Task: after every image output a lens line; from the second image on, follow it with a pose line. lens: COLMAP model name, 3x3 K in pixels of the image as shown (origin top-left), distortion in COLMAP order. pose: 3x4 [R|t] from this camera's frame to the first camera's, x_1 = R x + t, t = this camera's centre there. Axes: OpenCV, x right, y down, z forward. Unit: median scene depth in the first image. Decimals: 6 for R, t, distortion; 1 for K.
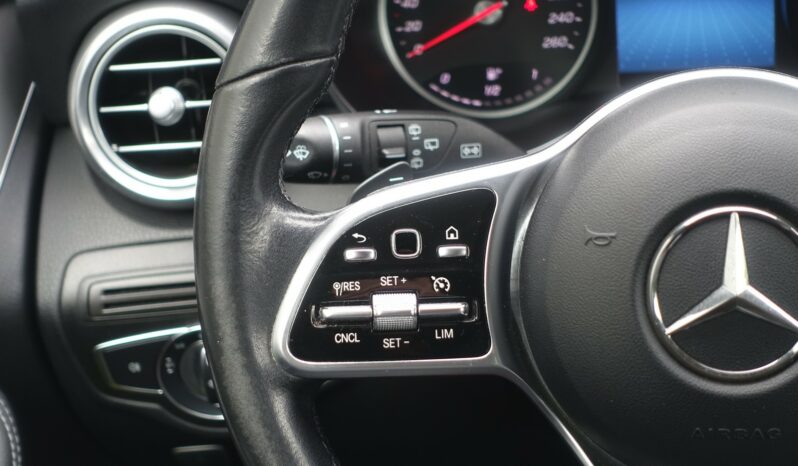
lens RADIAL K [[1460.2, 0, 399.0], [0, 1460.2, 233.0], [0, 0, 1]] dist [-0.085112, -0.088016]
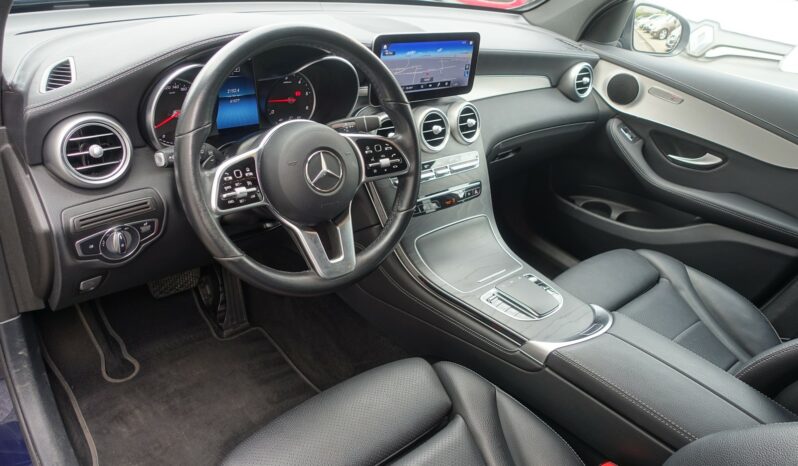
lens RADIAL K [[537.9, 0, 399.0], [0, 537.9, 233.0], [0, 0, 1]] dist [-0.000986, 0.000597]
pose [[0.670141, -0.215142, 0.710370, -0.702131], [0.172339, 0.976015, 0.133016, 0.041509], [-0.721949, 0.033285, 0.691145, -0.204757]]
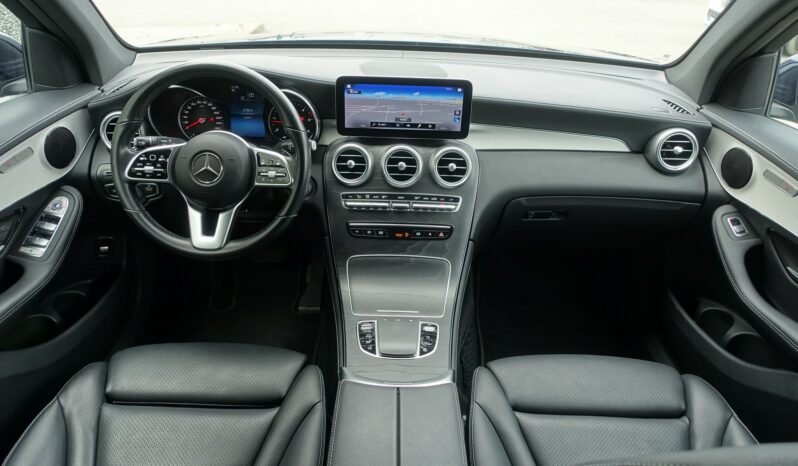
lens RADIAL K [[549.0, 0, 399.2], [0, 549.0, 235.0], [0, 0, 1]] dist [-0.004051, -0.003325]
pose [[0.987489, 0.059306, 0.146109, 0.617514], [-0.061237, 0.998085, 0.008749, 0.216868], [-0.145310, -0.017587, 0.989230, -1.121232]]
